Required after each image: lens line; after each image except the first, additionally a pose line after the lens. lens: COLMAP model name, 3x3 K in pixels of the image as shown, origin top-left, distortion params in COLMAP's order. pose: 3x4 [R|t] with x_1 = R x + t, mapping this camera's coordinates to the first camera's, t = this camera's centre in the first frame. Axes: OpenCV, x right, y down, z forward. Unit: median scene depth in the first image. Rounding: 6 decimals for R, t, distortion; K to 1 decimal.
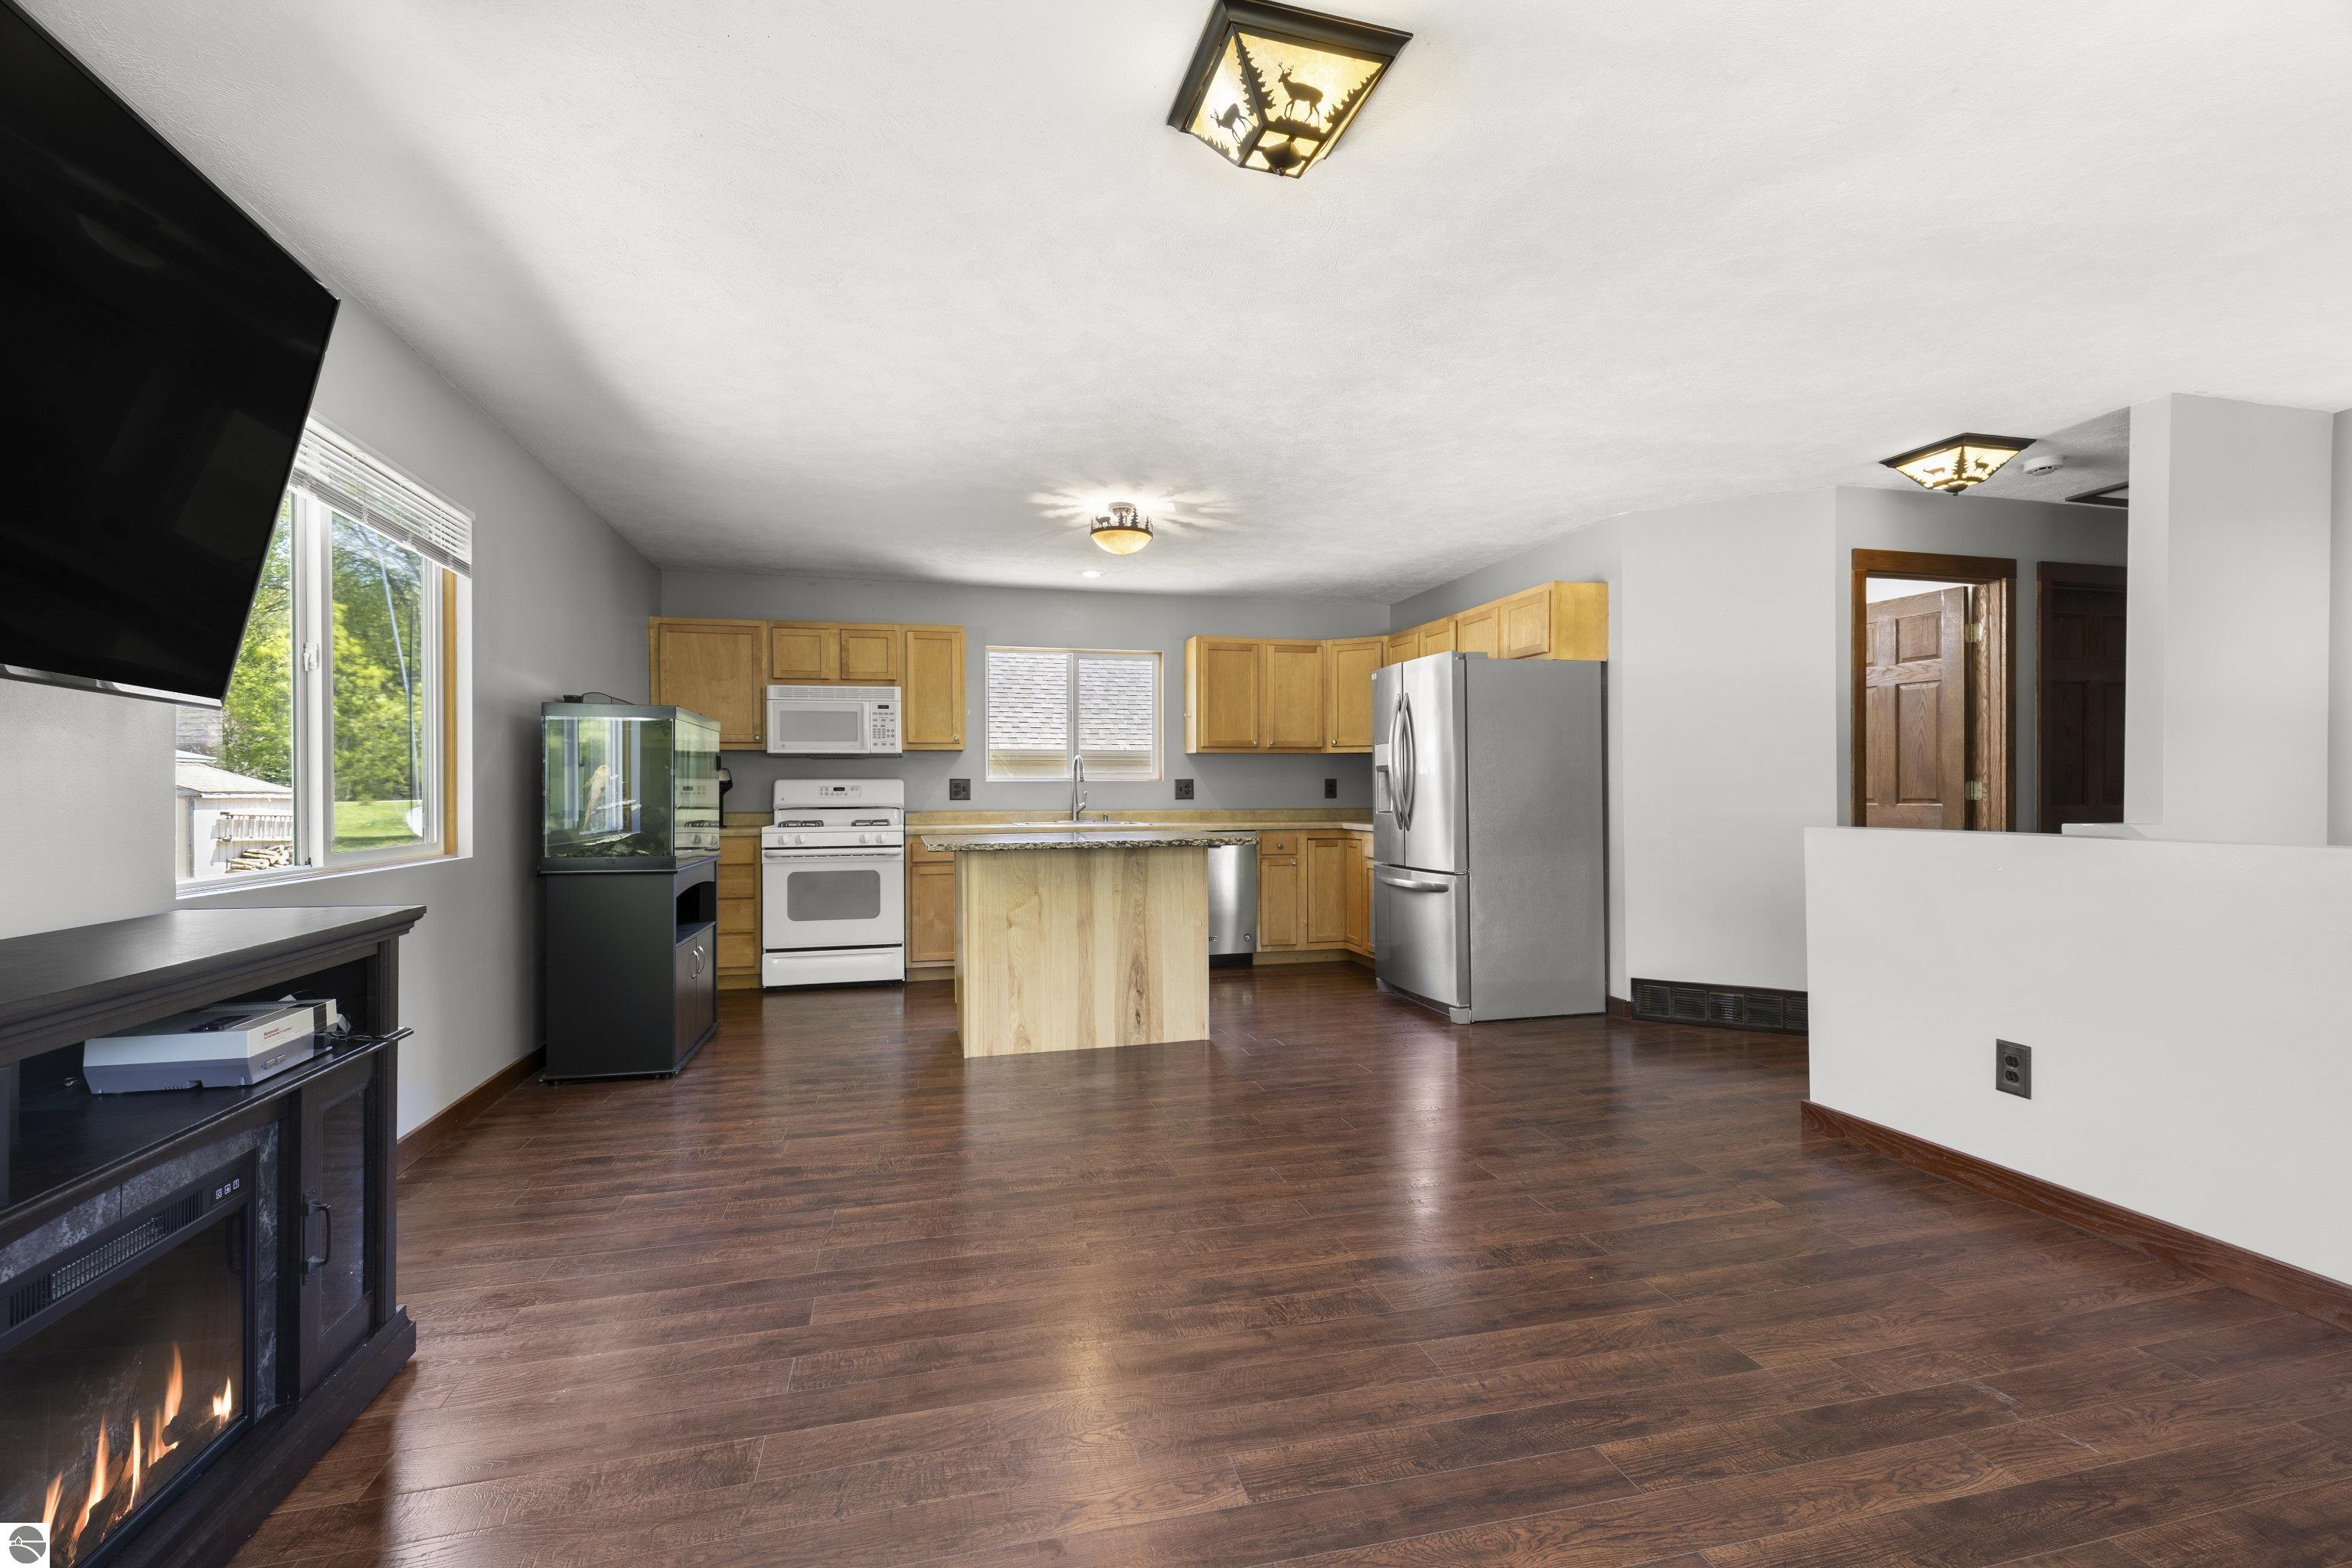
lens RADIAL K [[1059.6, 0, 1184.4], [0, 1059.6, 792.7], [0, 0, 1]] dist [0.010066, -0.001285]
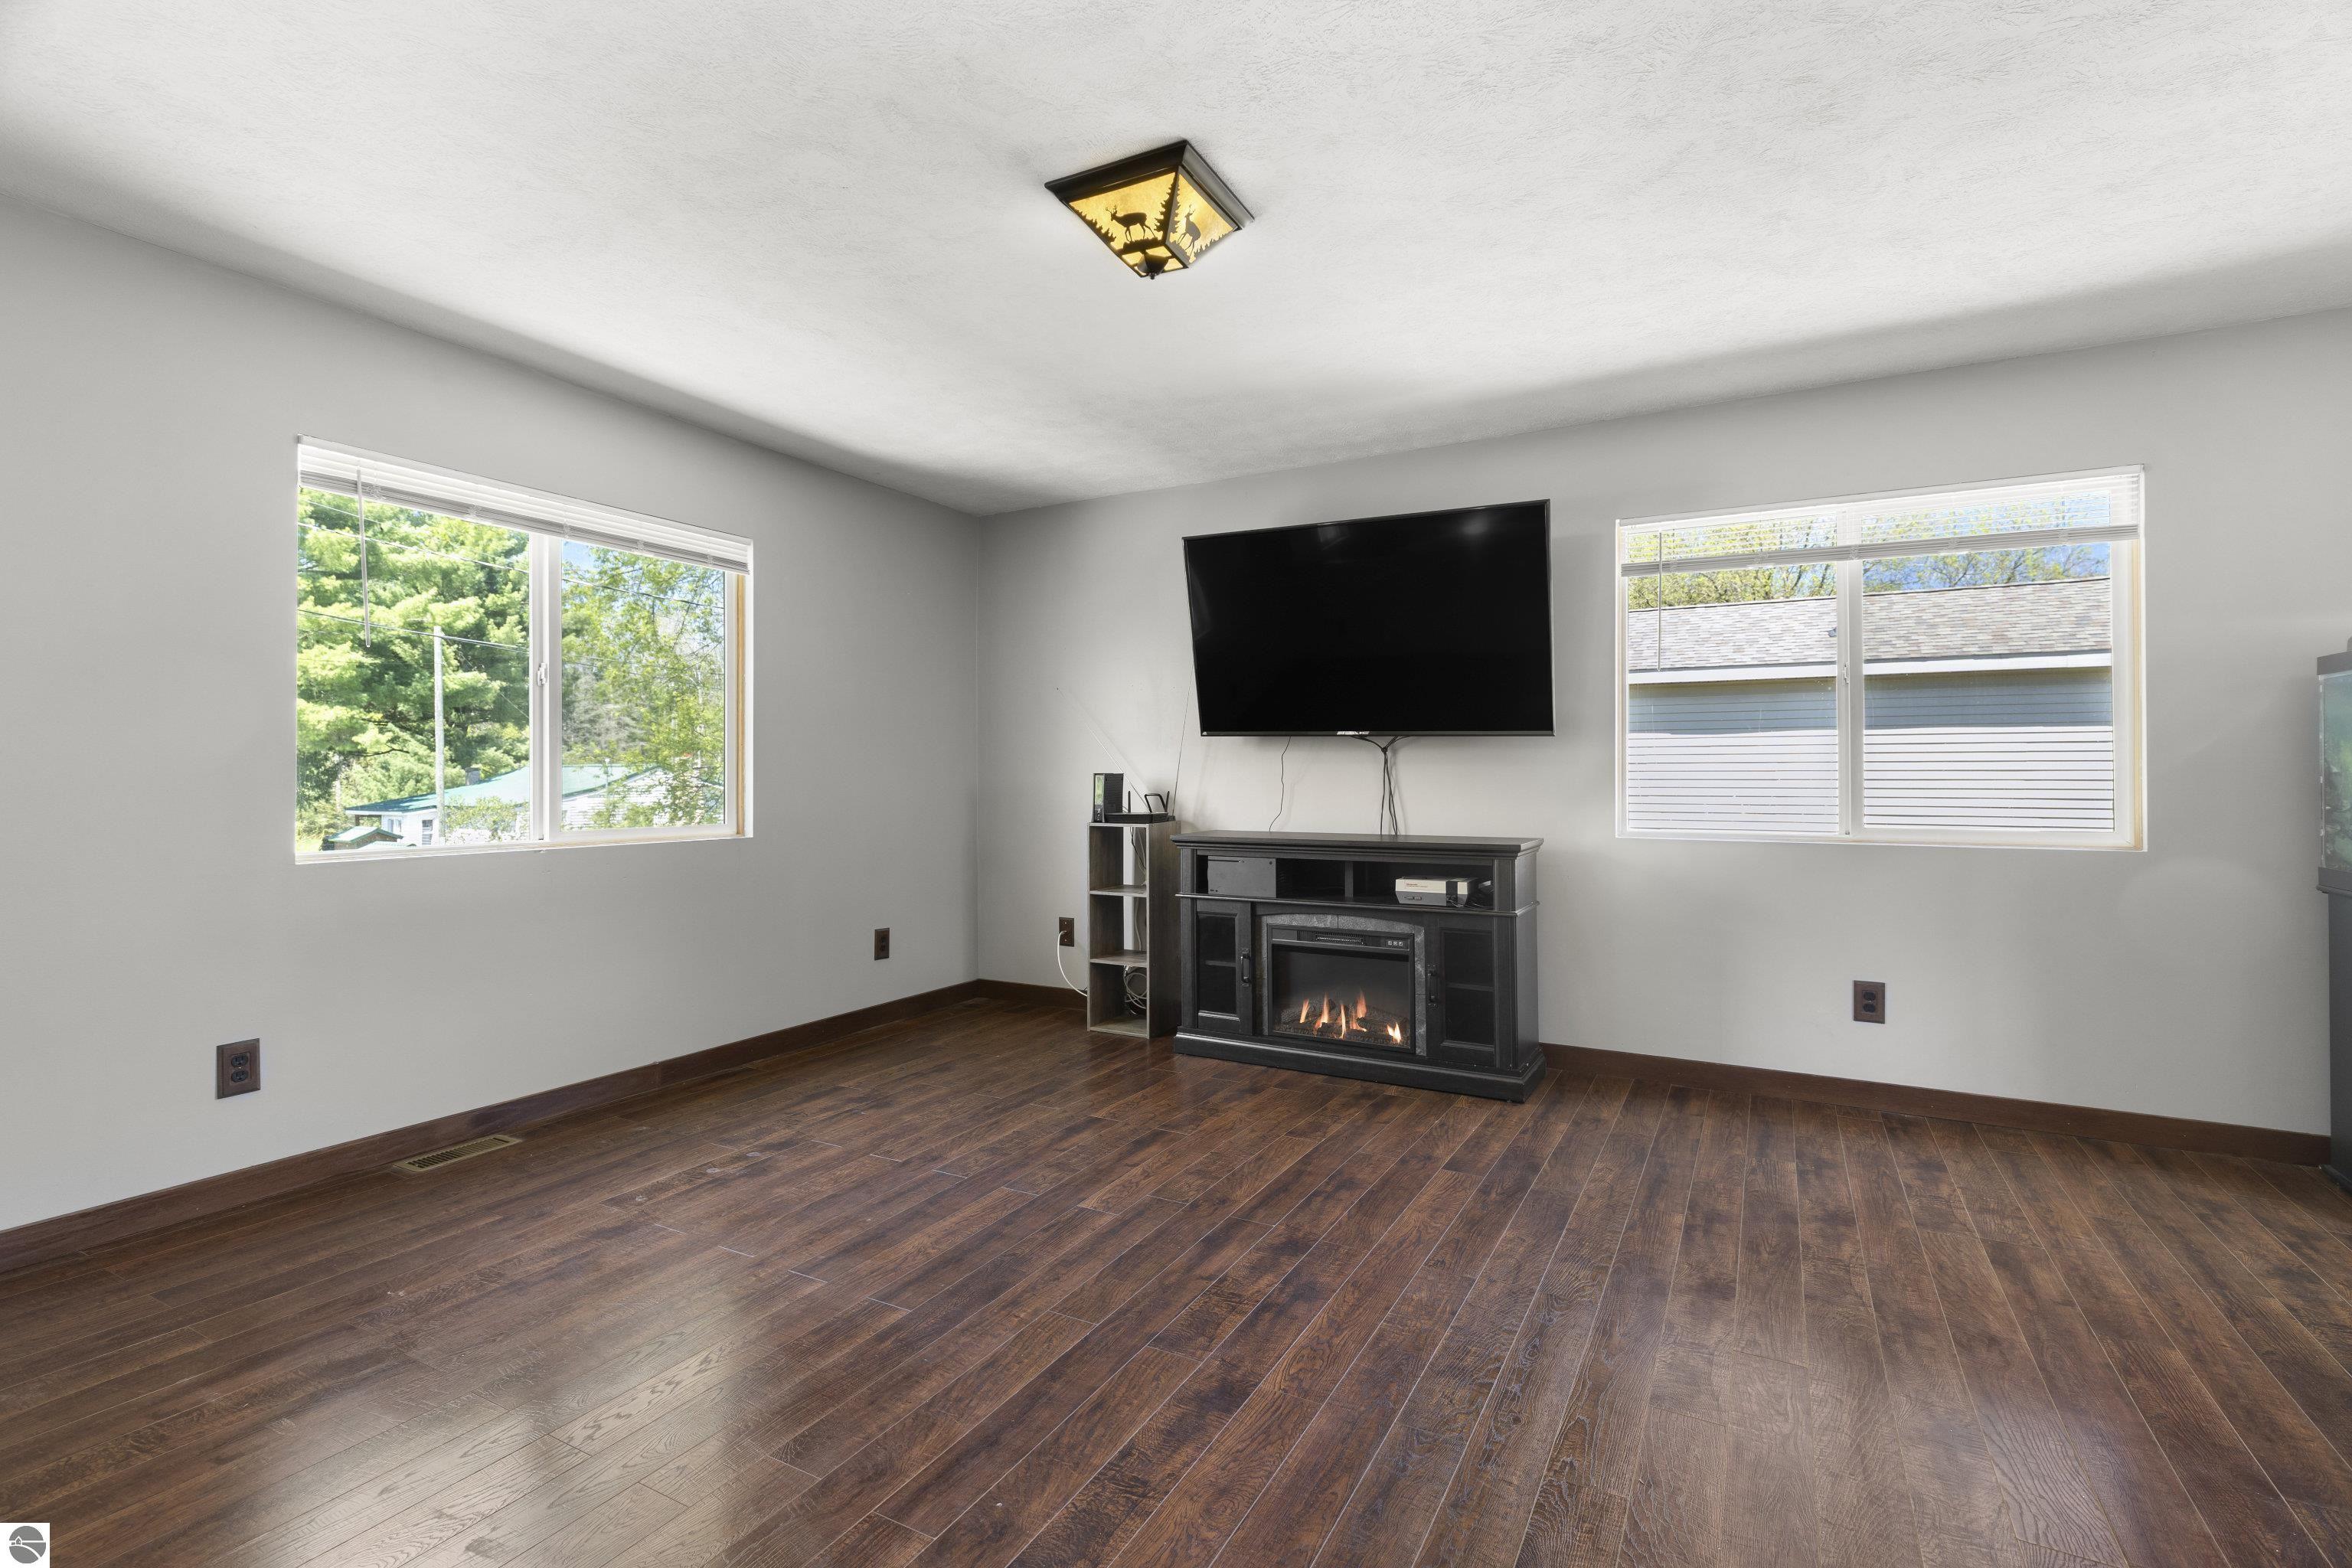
lens RADIAL K [[1059.6, 0, 1173.9], [0, 1059.6, 763.9], [0, 0, 1]] dist [0.010066, -0.001285]
pose [[-0.692358, -0.006680, -0.721523, 0.422072], [0.001948, 0.999936, -0.011128, -0.002823], [0.721552, -0.009110, -0.692301, 0.822305]]
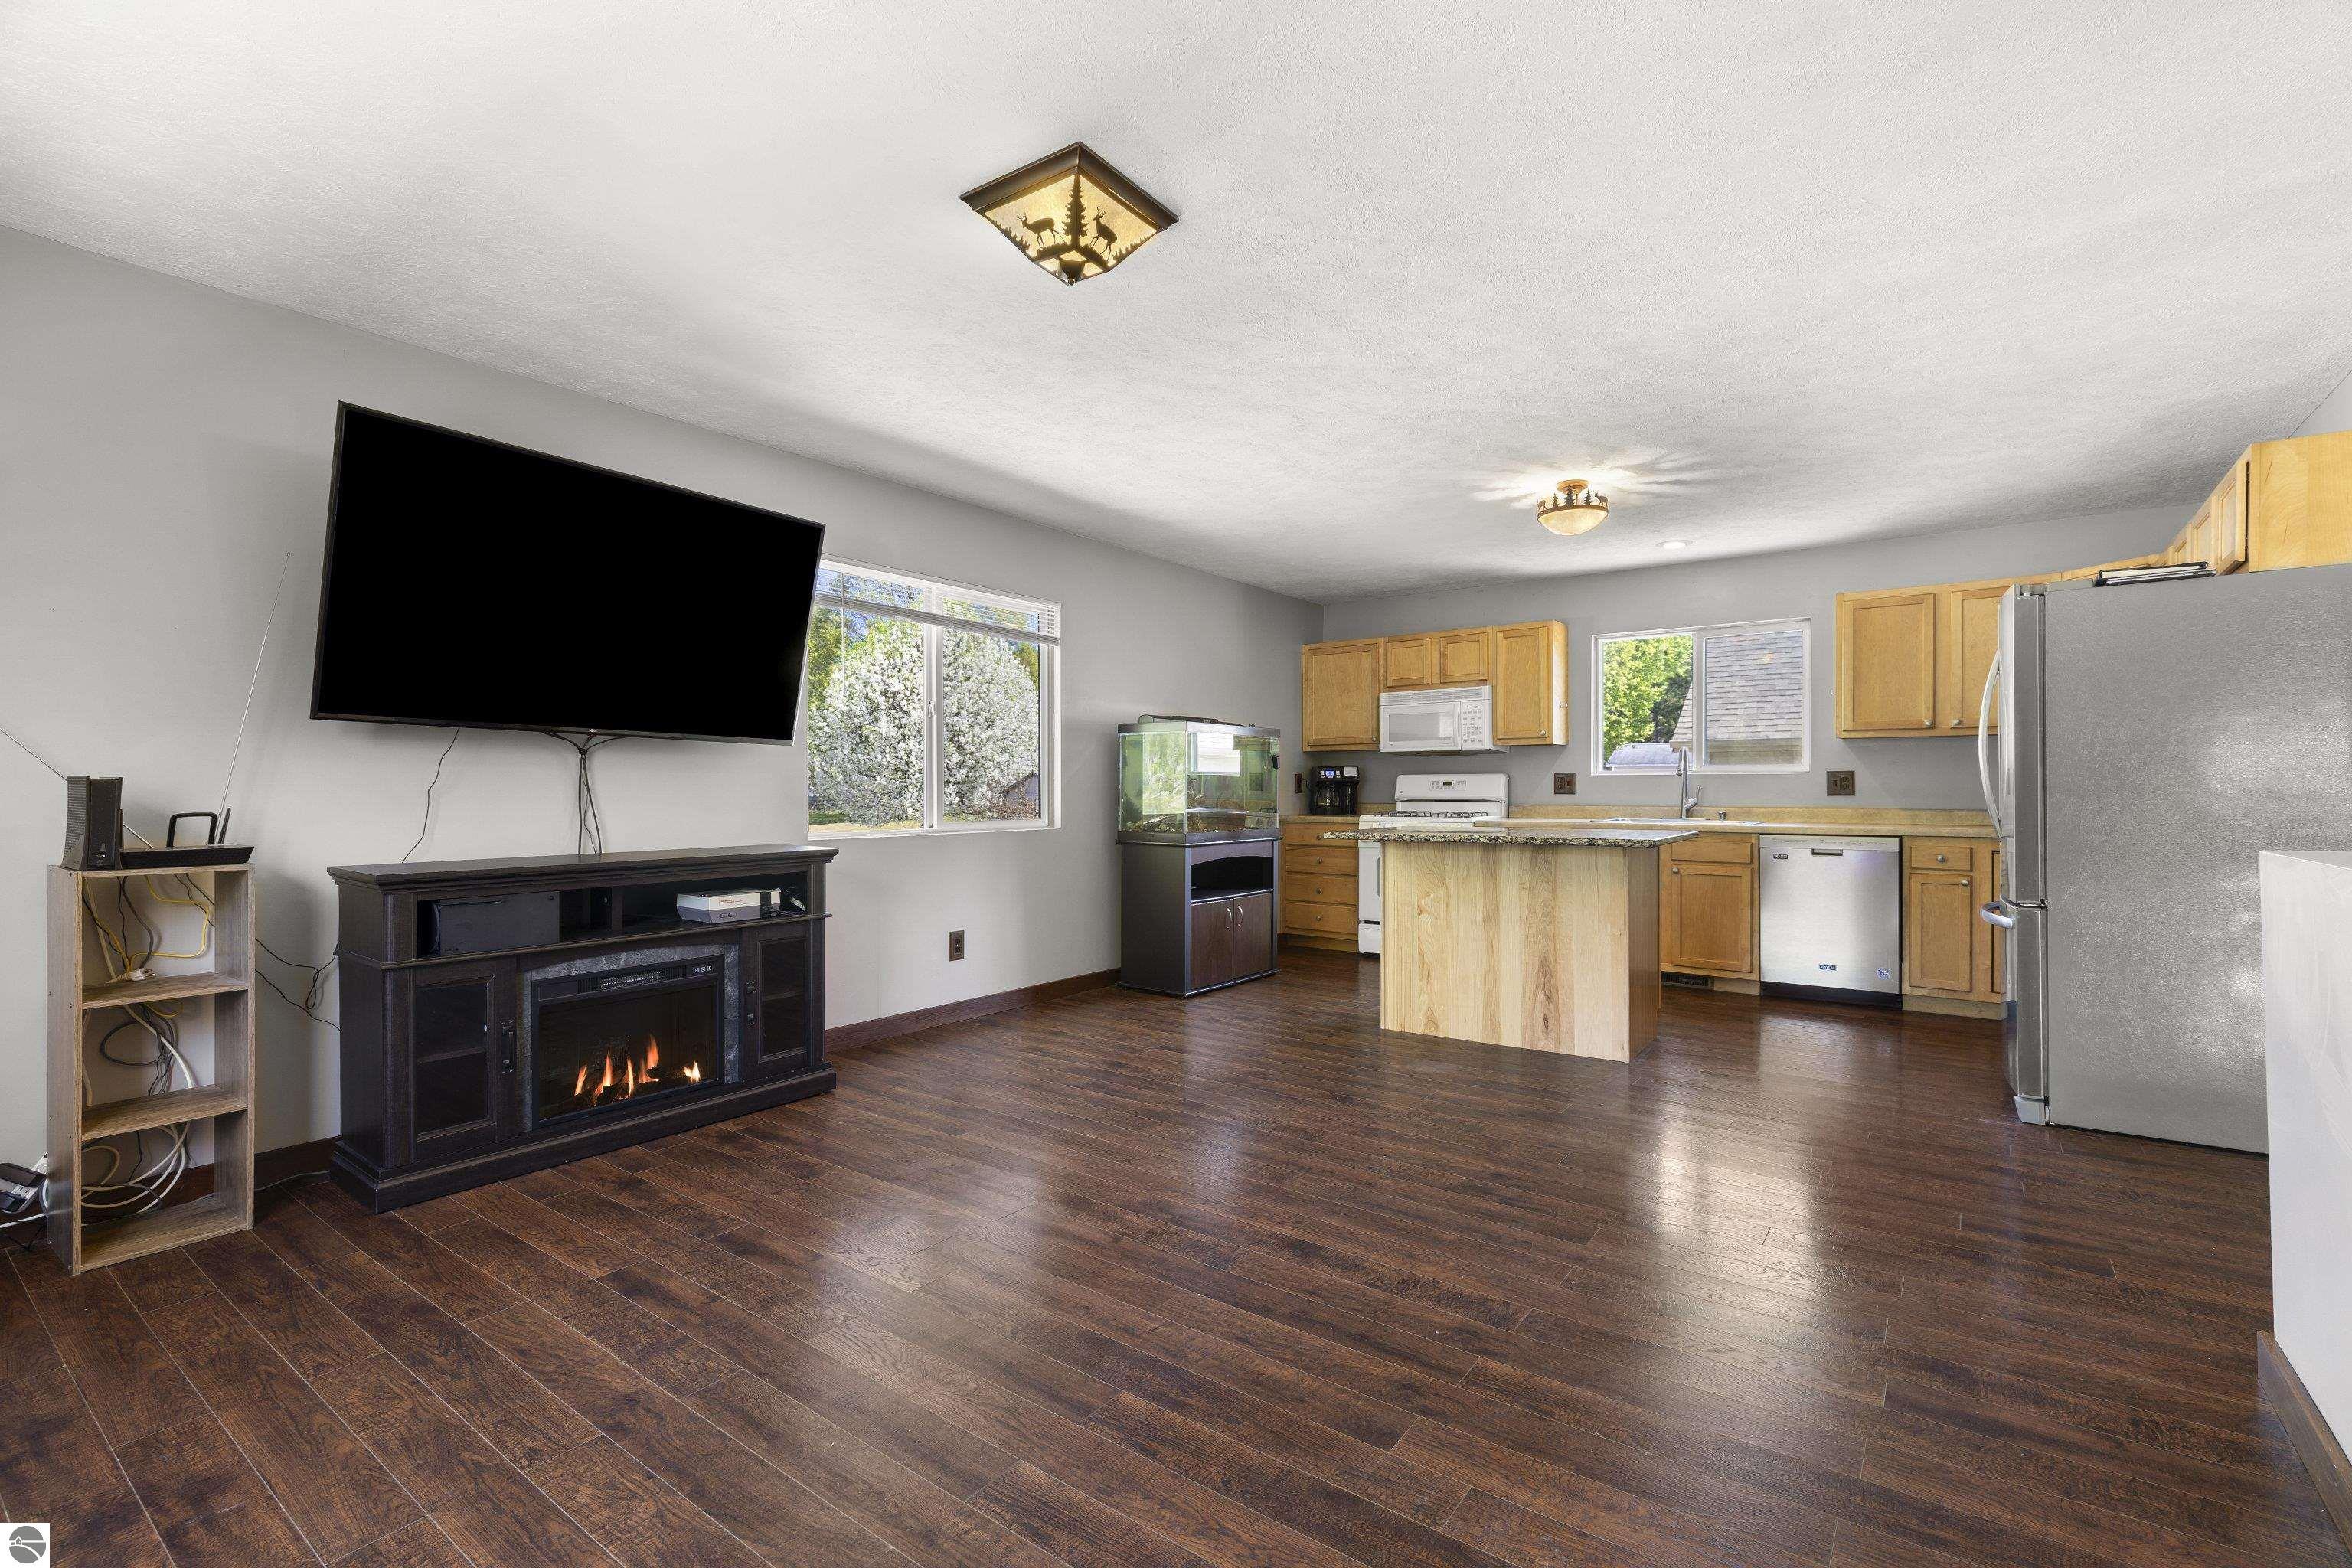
lens RADIAL K [[1059.6, 0, 1179.3], [0, 1059.6, 792.1], [0, 0, 1]] dist [0.010066, -0.001285]
pose [[0.624242, 0.006058, -0.781208, 0.499327], [-0.001470, 0.999977, 0.006580, -0.001528], [0.781230, -0.002959, 0.624237, 0.146240]]
